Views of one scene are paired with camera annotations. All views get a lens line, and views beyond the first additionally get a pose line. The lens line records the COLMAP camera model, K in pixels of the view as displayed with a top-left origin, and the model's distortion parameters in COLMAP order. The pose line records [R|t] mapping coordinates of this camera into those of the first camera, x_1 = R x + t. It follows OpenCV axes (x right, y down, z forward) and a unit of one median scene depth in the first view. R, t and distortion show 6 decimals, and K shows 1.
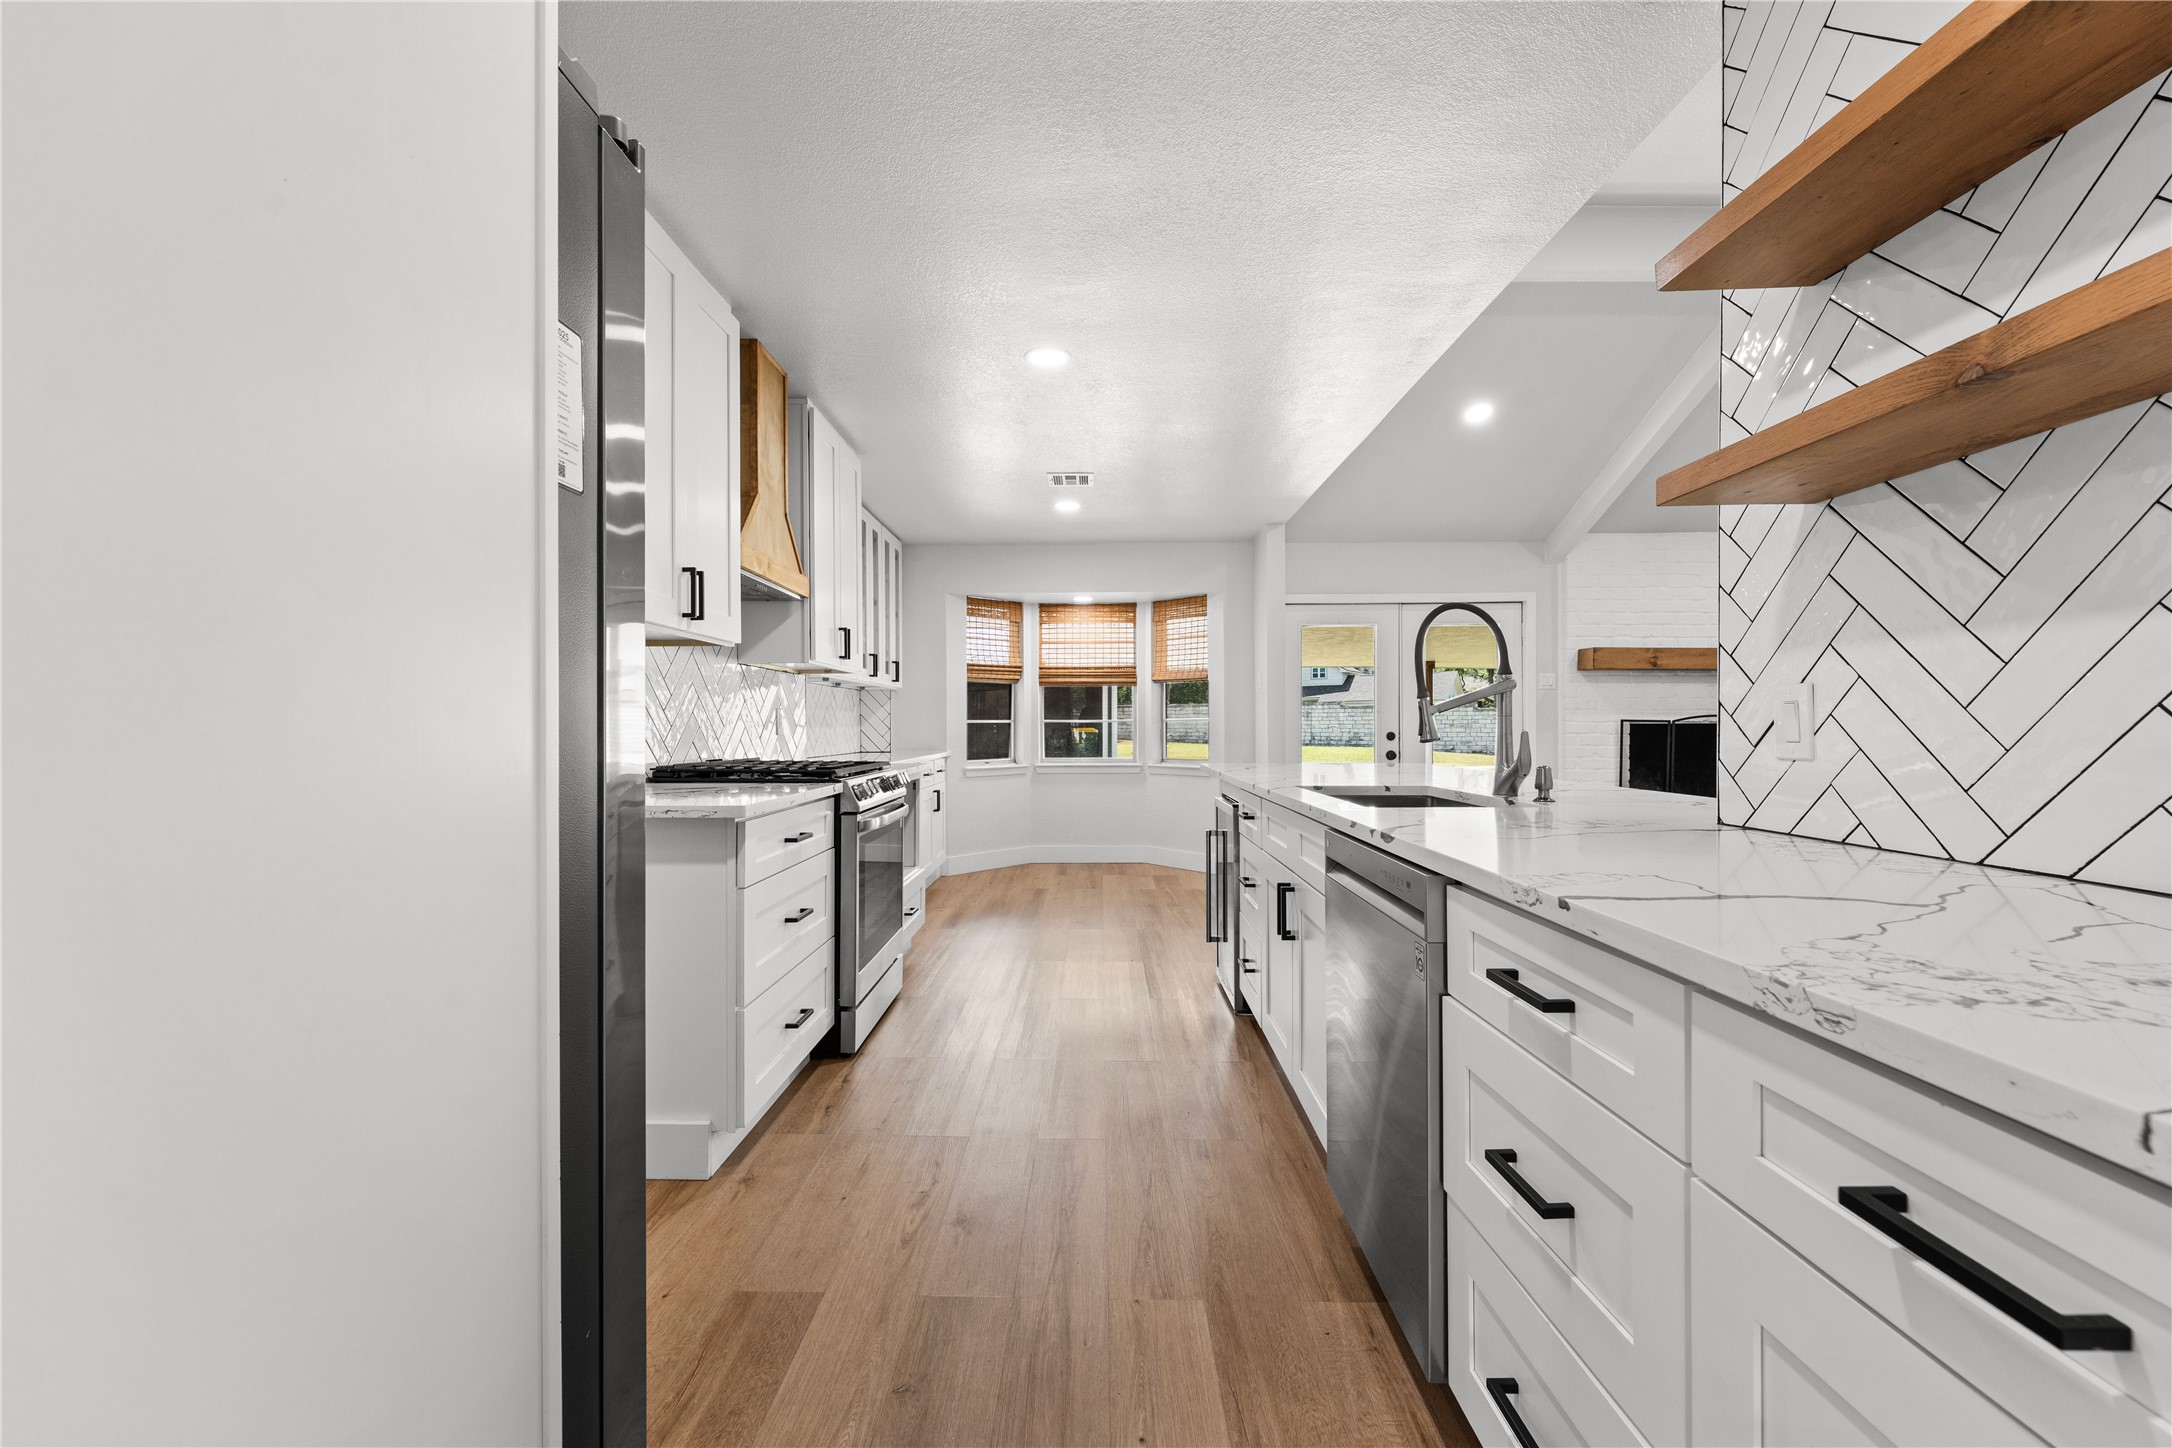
lens RADIAL K [[891.0, 0, 1081.0], [0, 891.0, 728.1], [0, 0, 1]] dist [-0.000180, 0.000101]
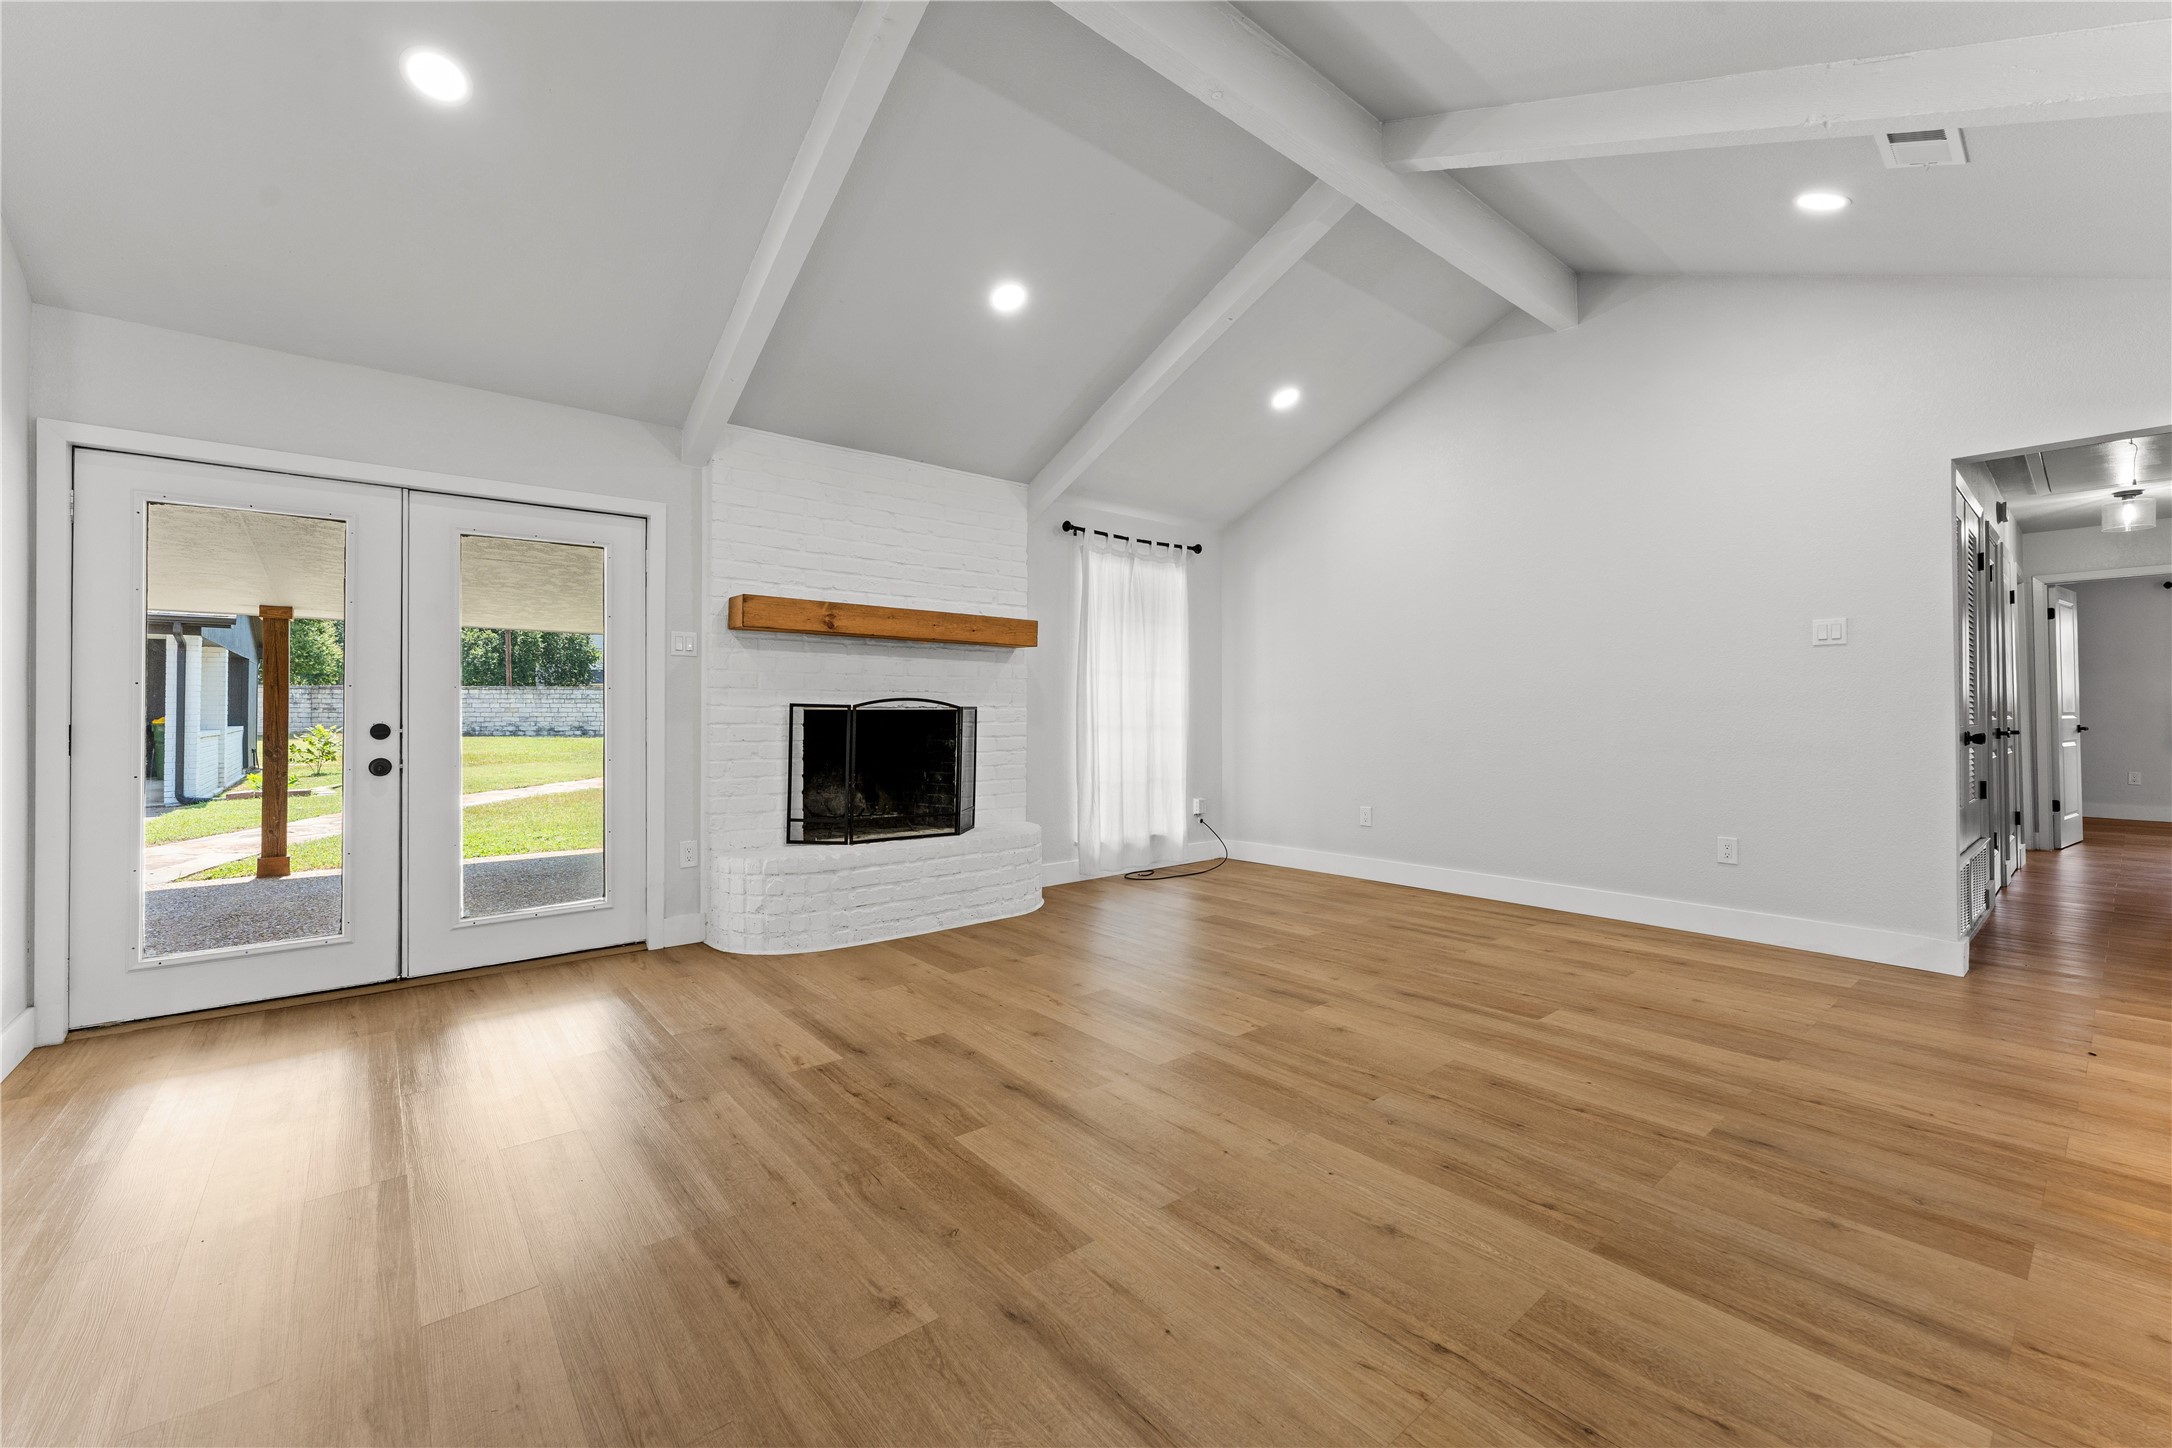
lens RADIAL K [[868.2, 0, 1095.5], [0, 868.2, 693.7], [0, 0, 1]] dist [-0.004924, 0.001352]
pose [[0.753157, 0.015028, 0.657669, 0.337399], [0.001757, 0.999690, -0.024856, 0.000125], [-0.657839, 0.019876, 0.752897, 0.329794]]
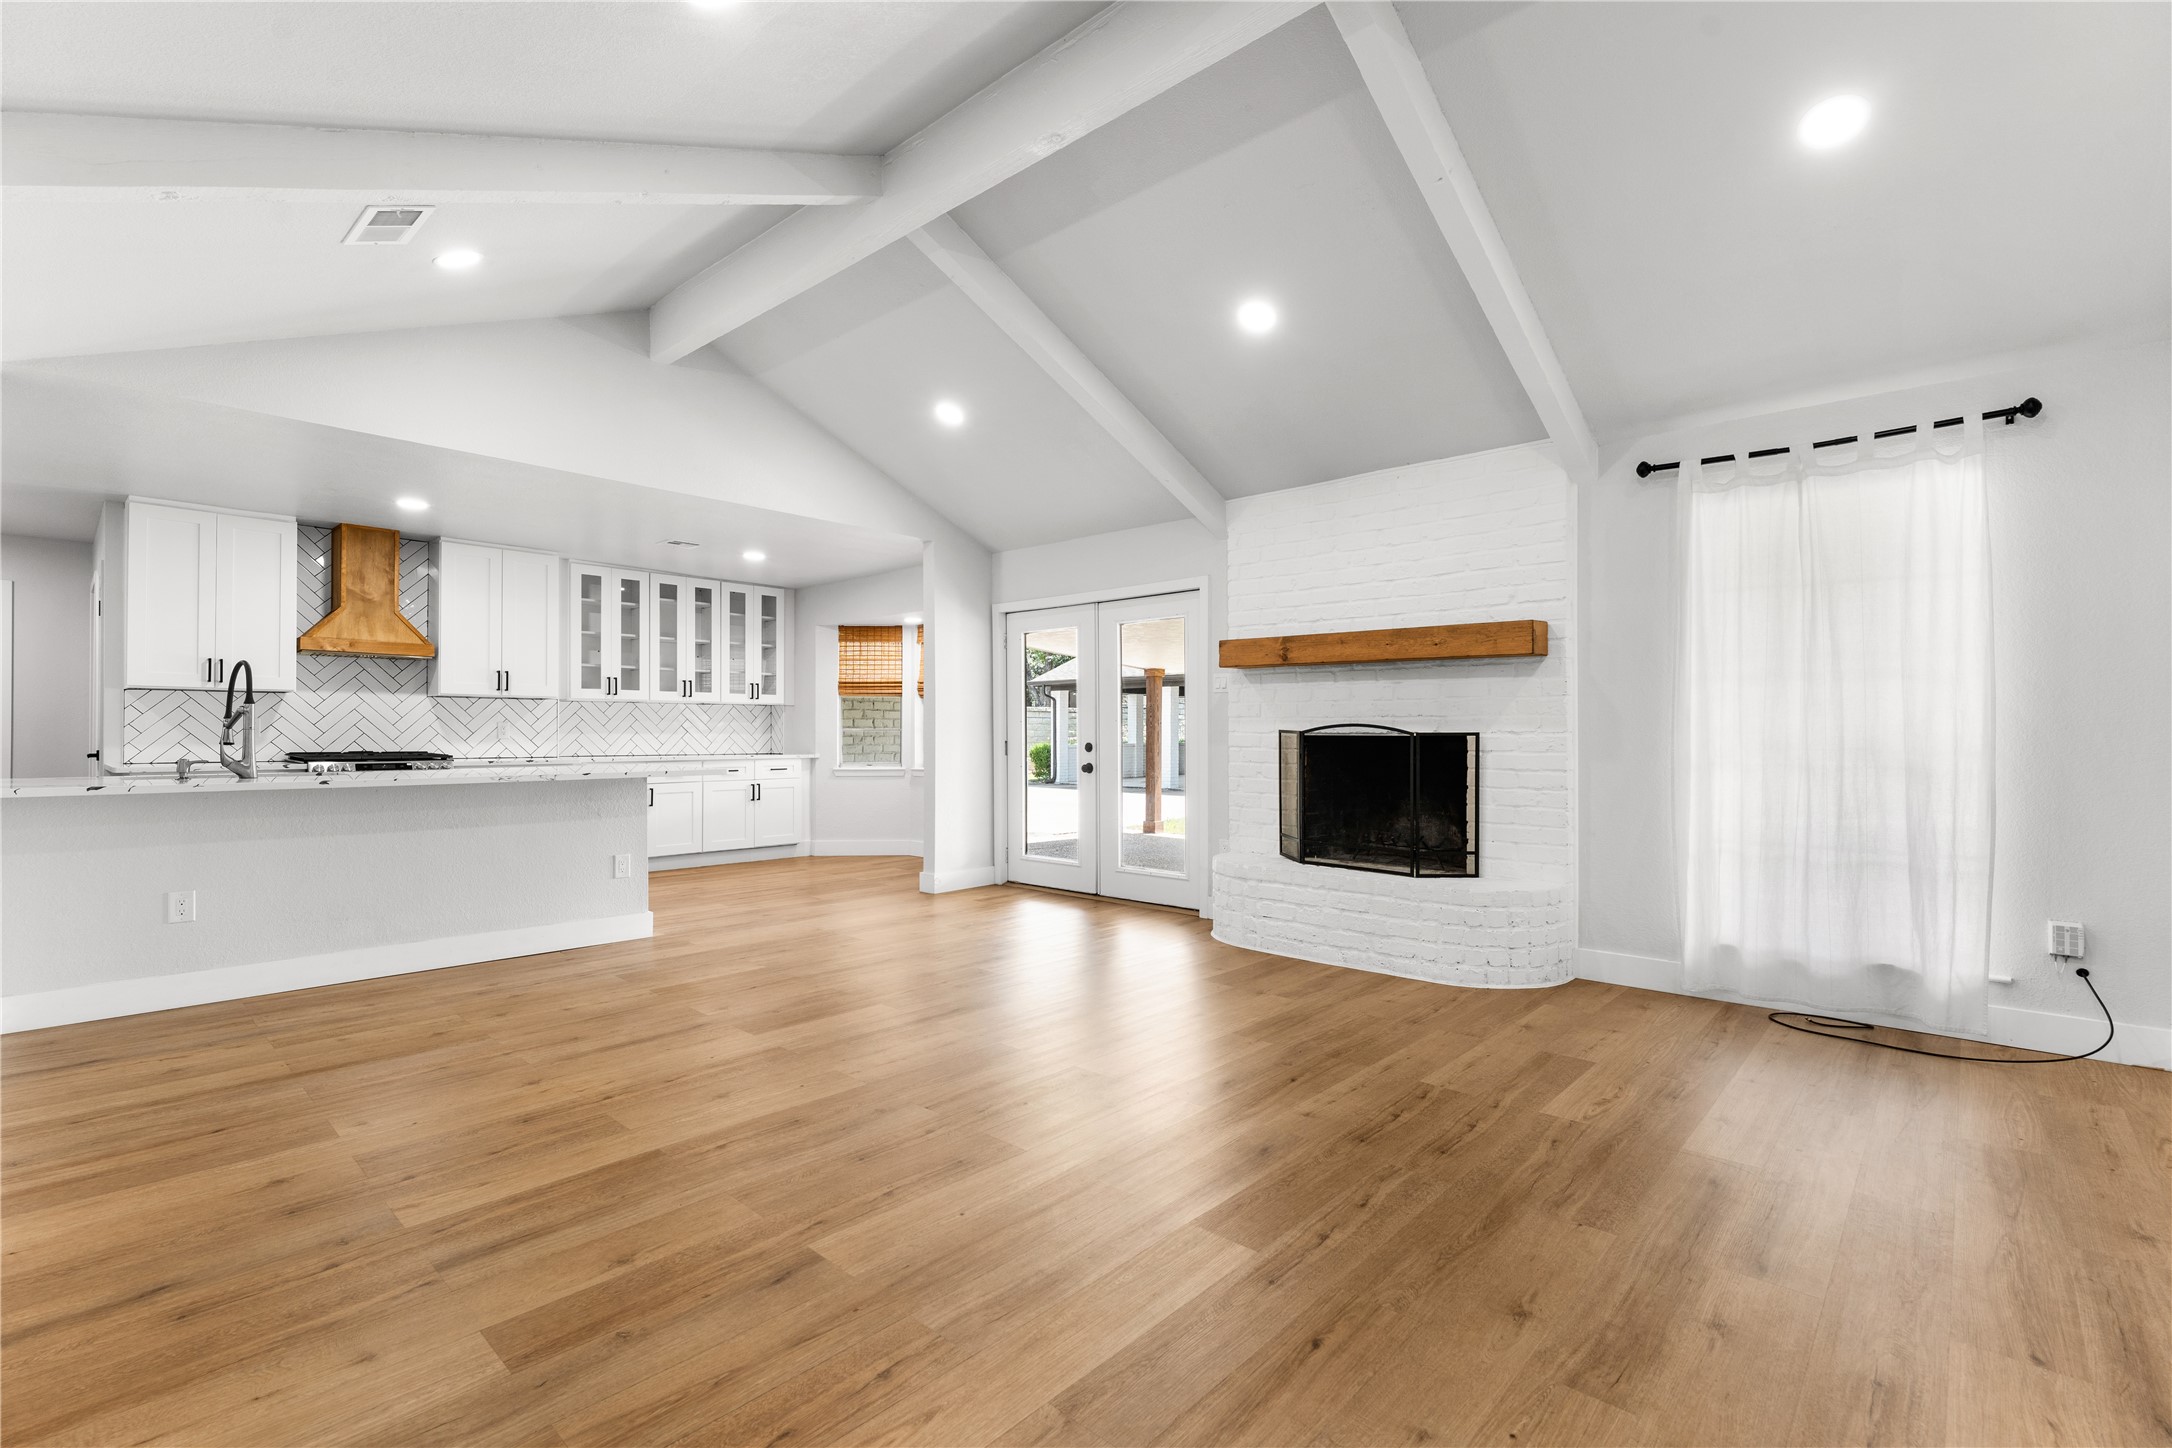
lens RADIAL K [[969.7, 0, 1081.1], [0, 969.7, 721.1], [0, 0, 1]] dist [0.002733, -0.000120]
pose [[0.752307, -0.003663, -0.658803, 1.029774], [-0.005973, 0.999906, -0.012380, -0.005643], [0.658786, 0.013249, 0.752214, 0.245799]]
